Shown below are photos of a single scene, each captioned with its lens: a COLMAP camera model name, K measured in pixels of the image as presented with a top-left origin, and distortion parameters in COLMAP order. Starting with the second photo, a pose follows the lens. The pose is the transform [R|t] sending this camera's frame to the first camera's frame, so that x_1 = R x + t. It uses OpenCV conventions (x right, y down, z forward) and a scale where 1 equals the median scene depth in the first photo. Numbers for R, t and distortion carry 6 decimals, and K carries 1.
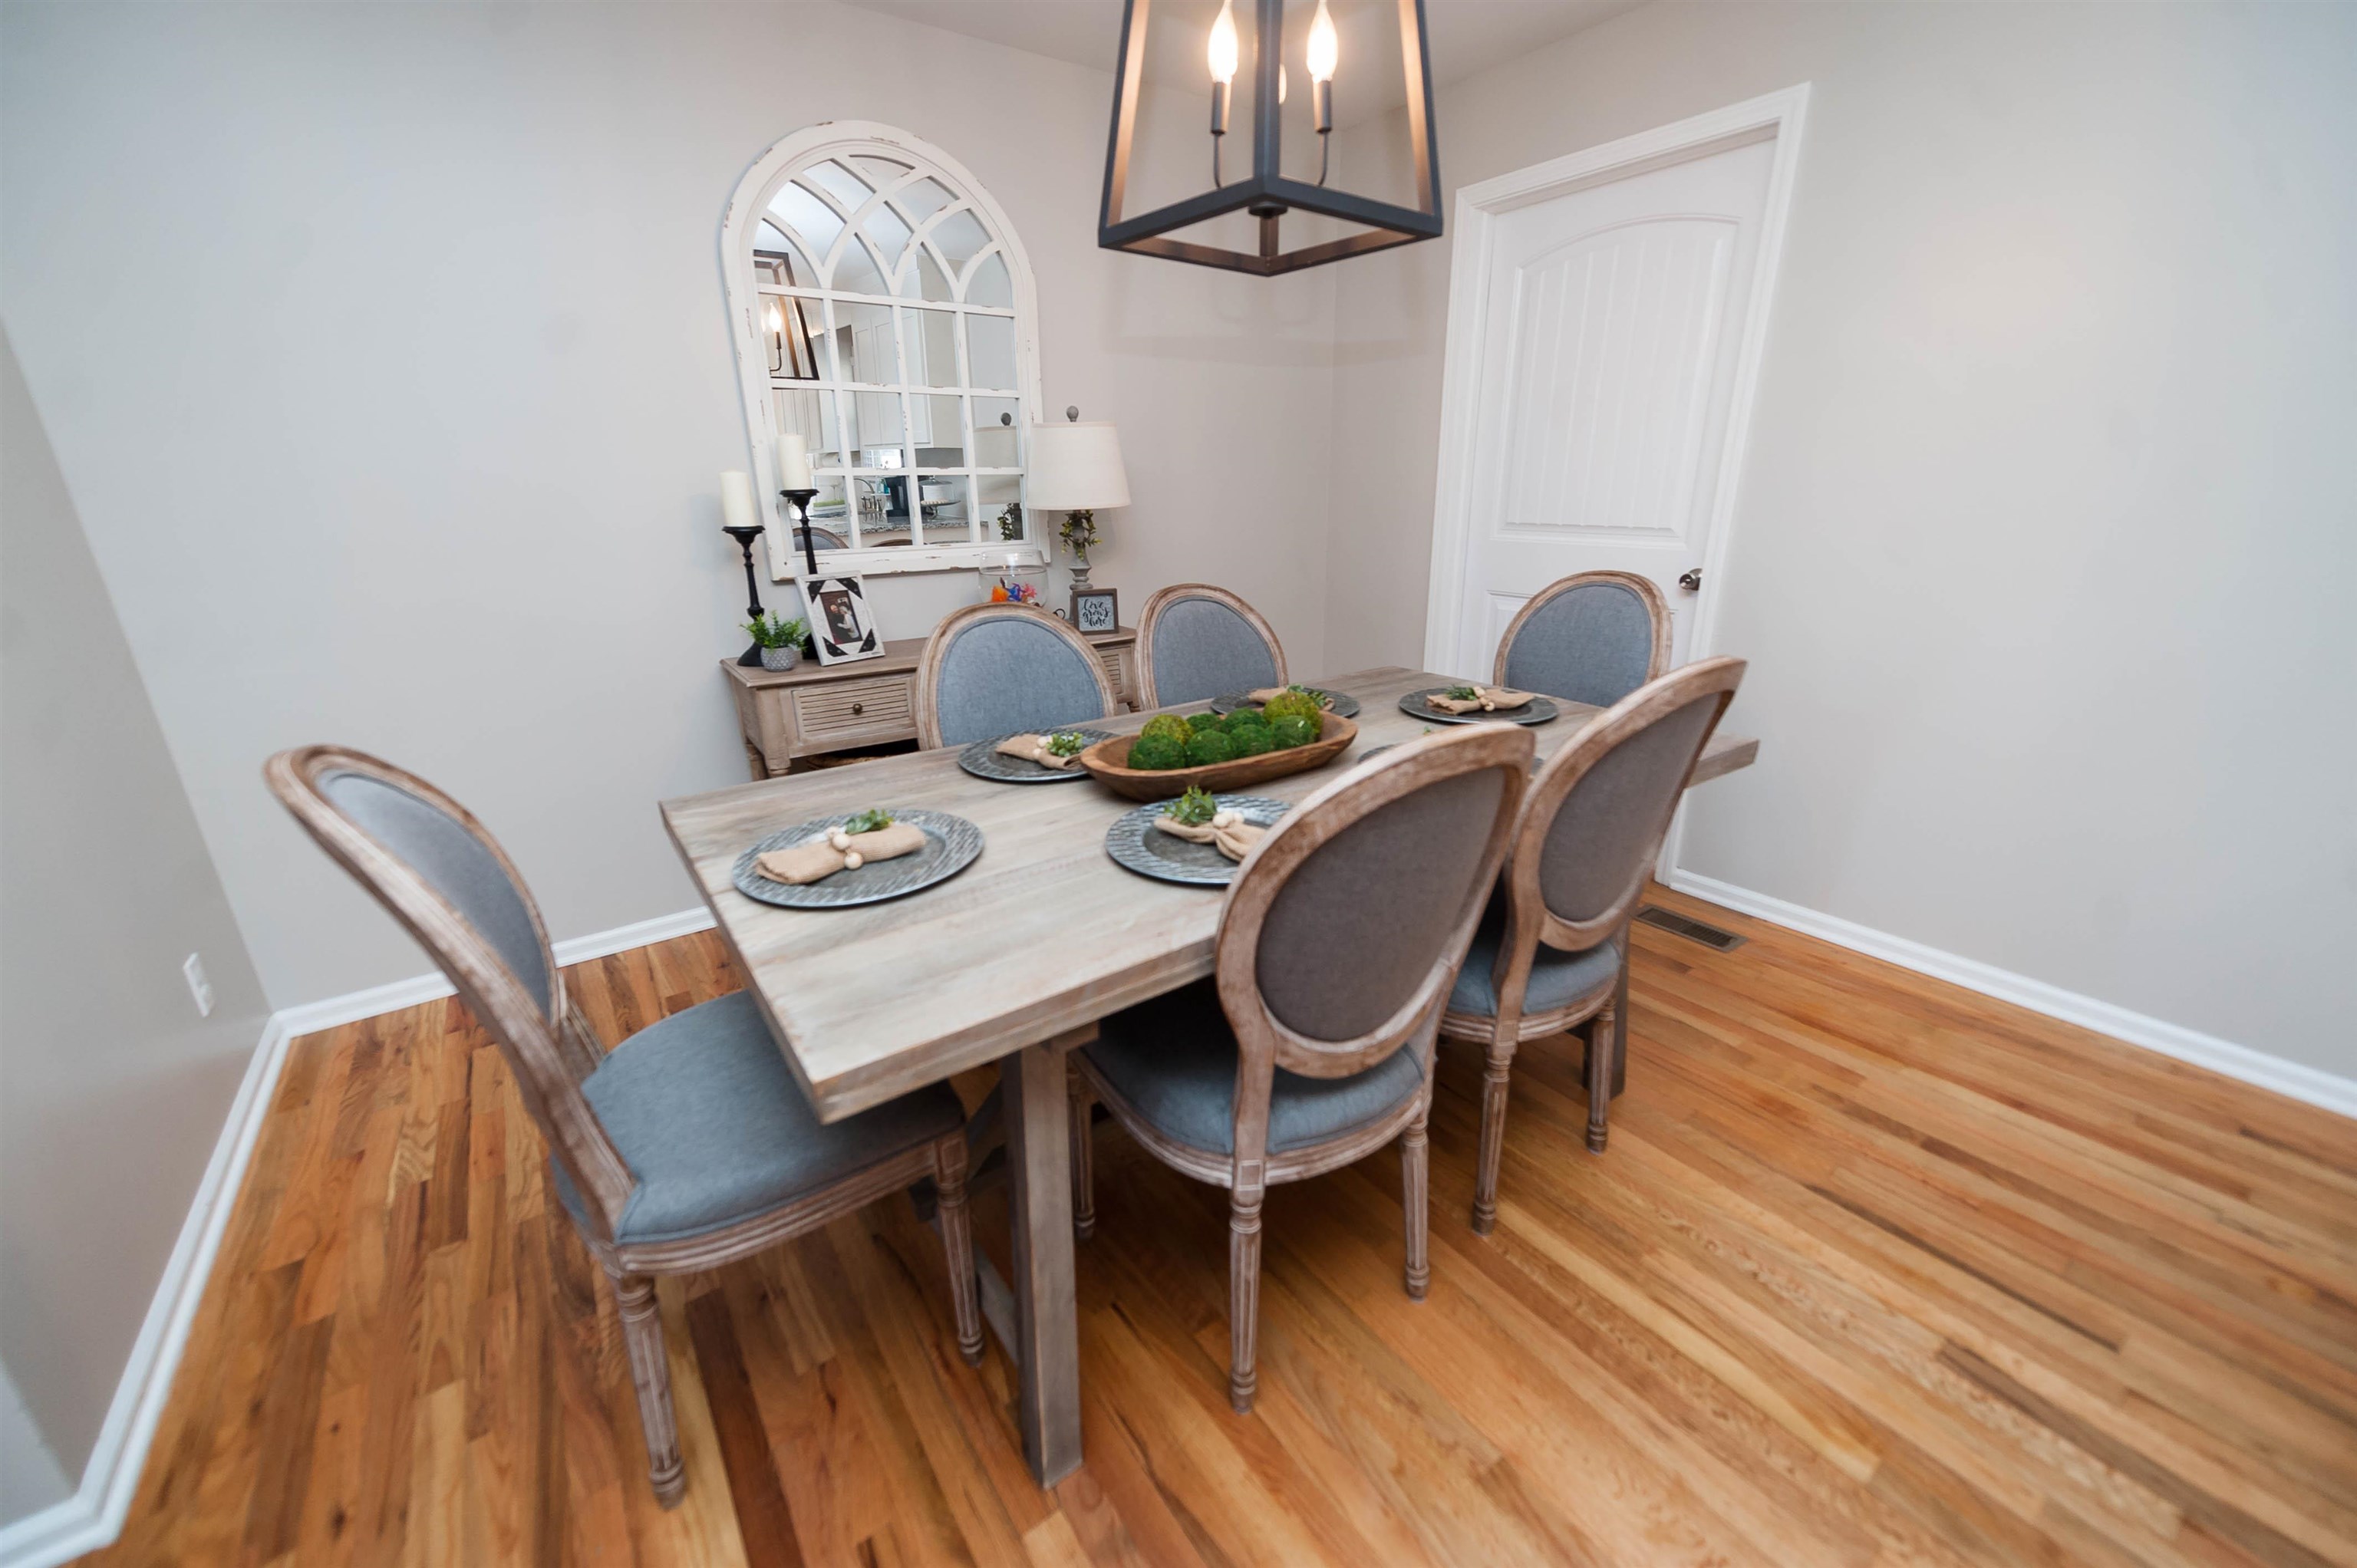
lens RADIAL K [[937.0, 0, 1181.5], [0, 937.0, 782.7], [0, 0, 1]] dist [0.006071, -0.001875]
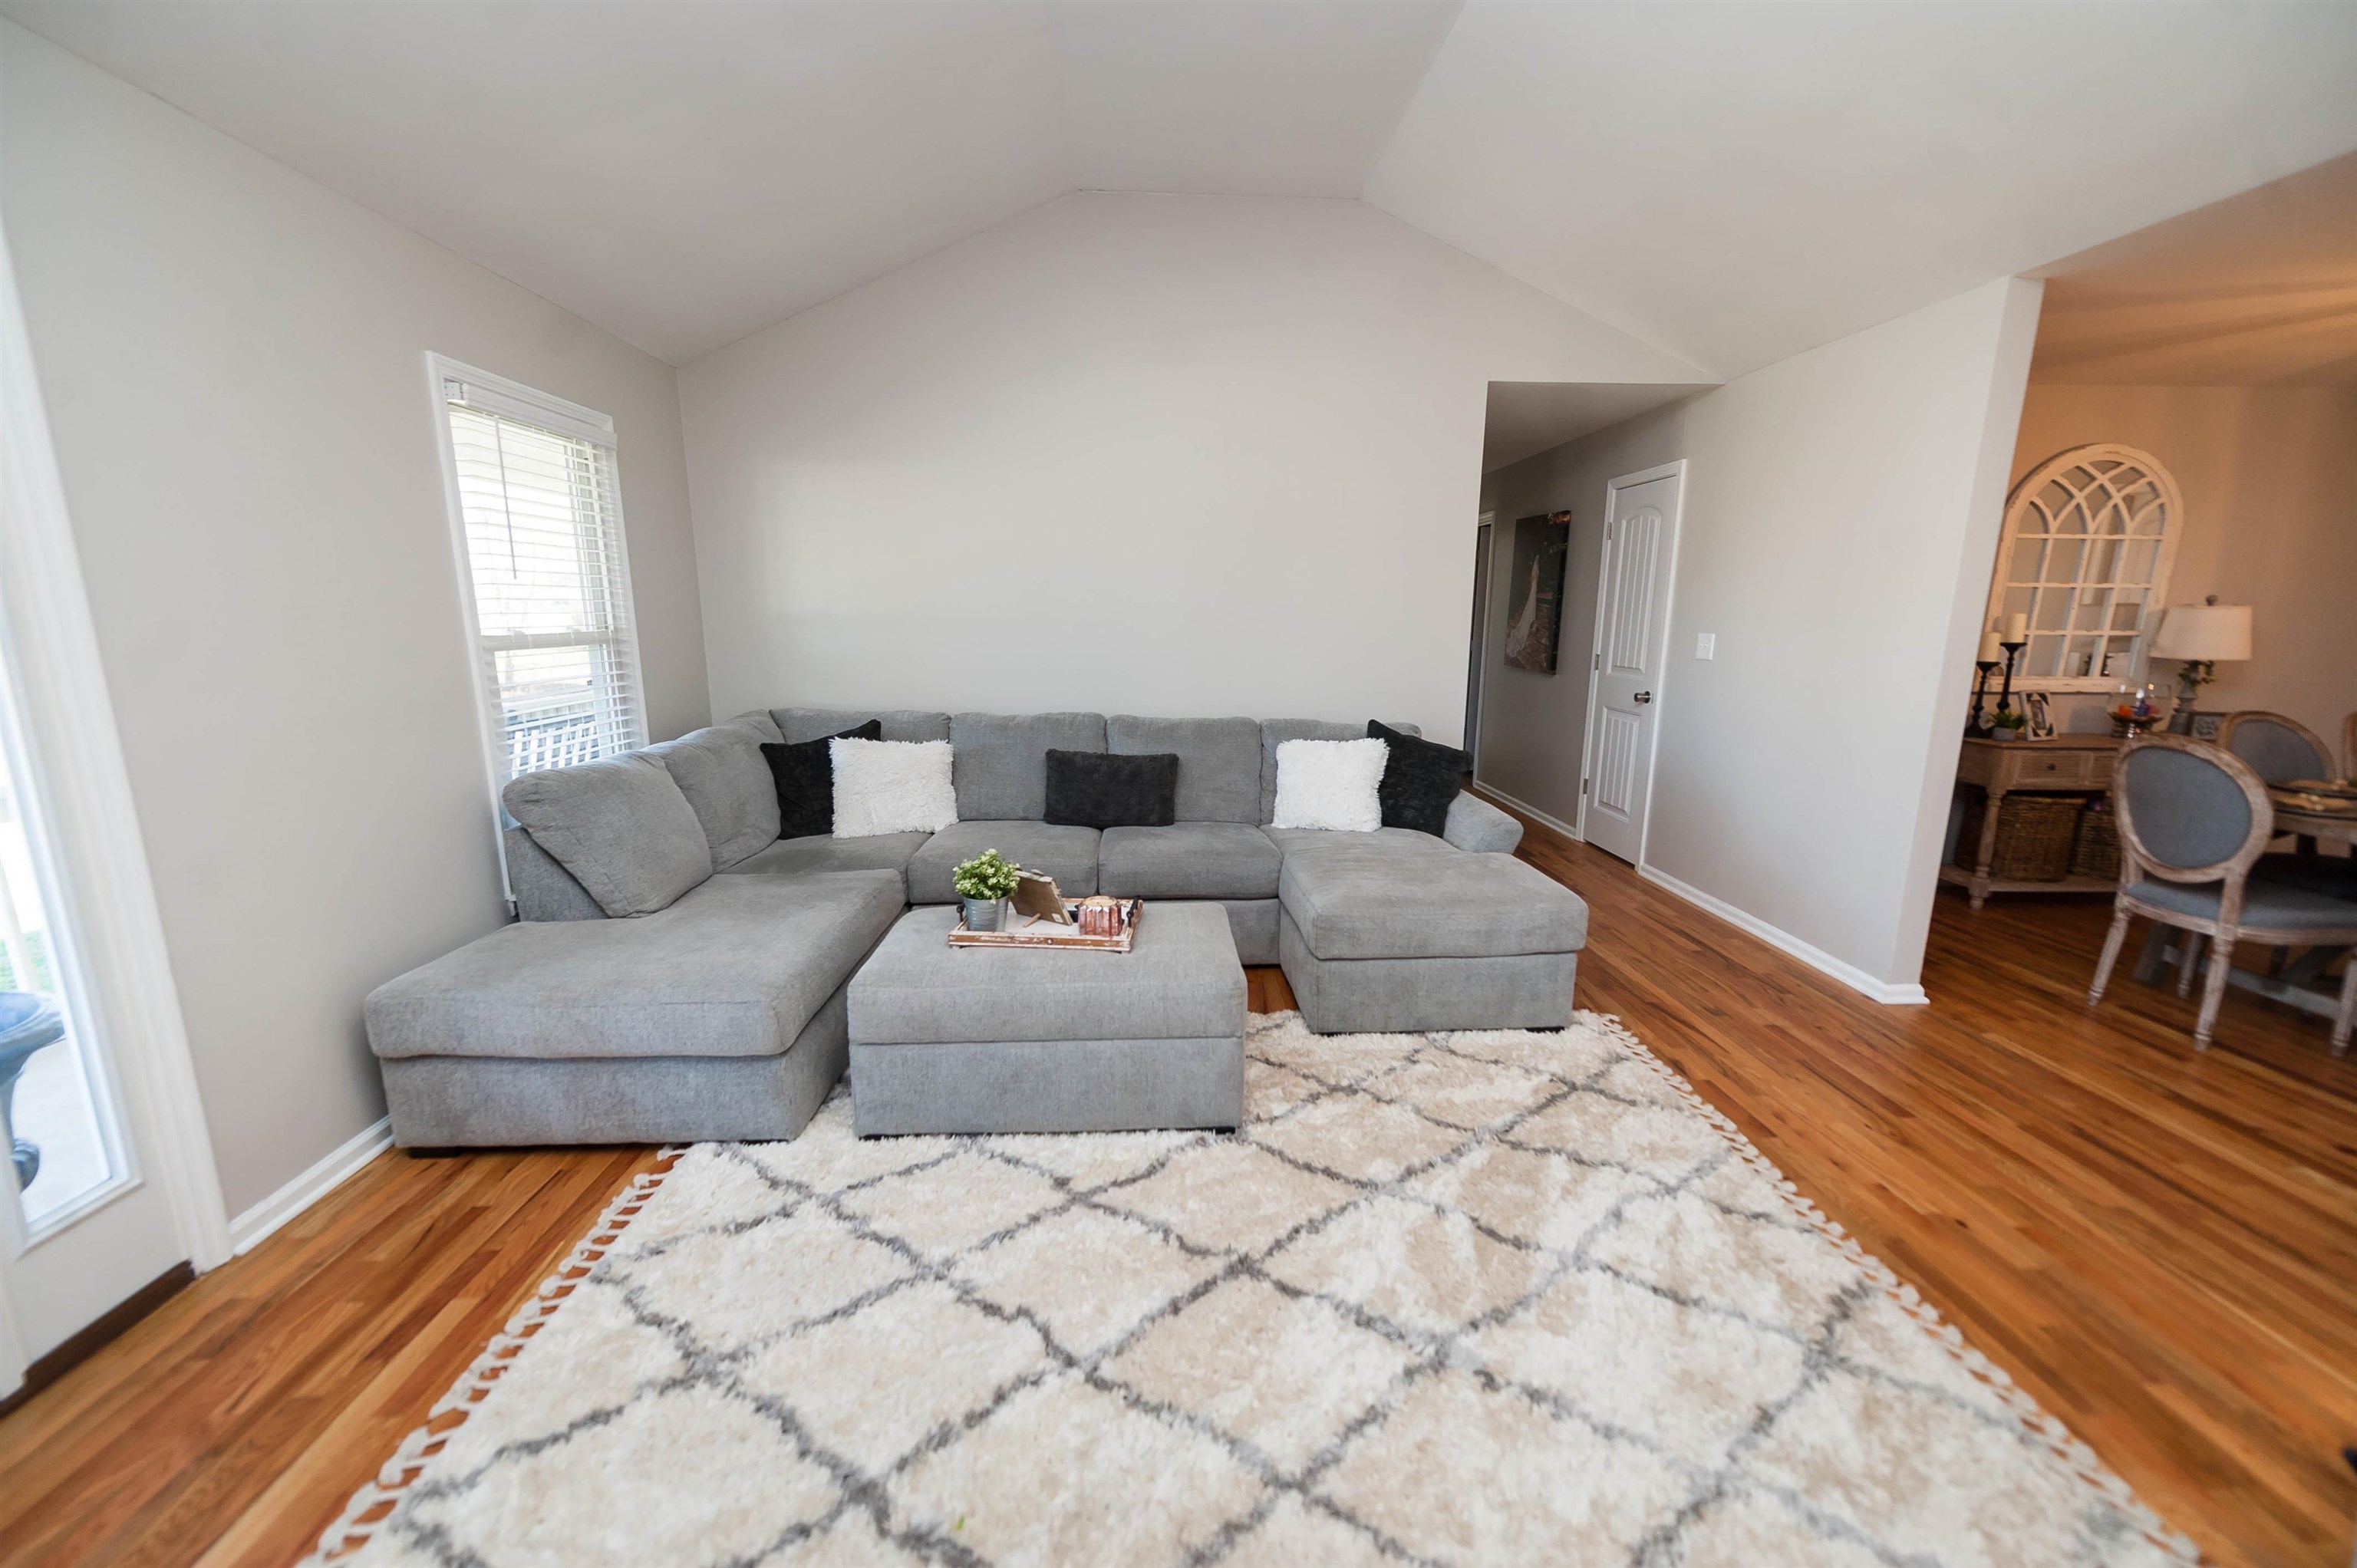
lens RADIAL K [[937.0, 0, 1183.4], [0, 937.0, 793.2], [0, 0, 1]] dist [0.006071, -0.001875]
pose [[0.847135, 0.119765, -0.517706, -0.749006], [-0.182678, 0.980526, -0.072088, 0.361898], [0.498990, 0.155642, 0.852516, -1.189764]]
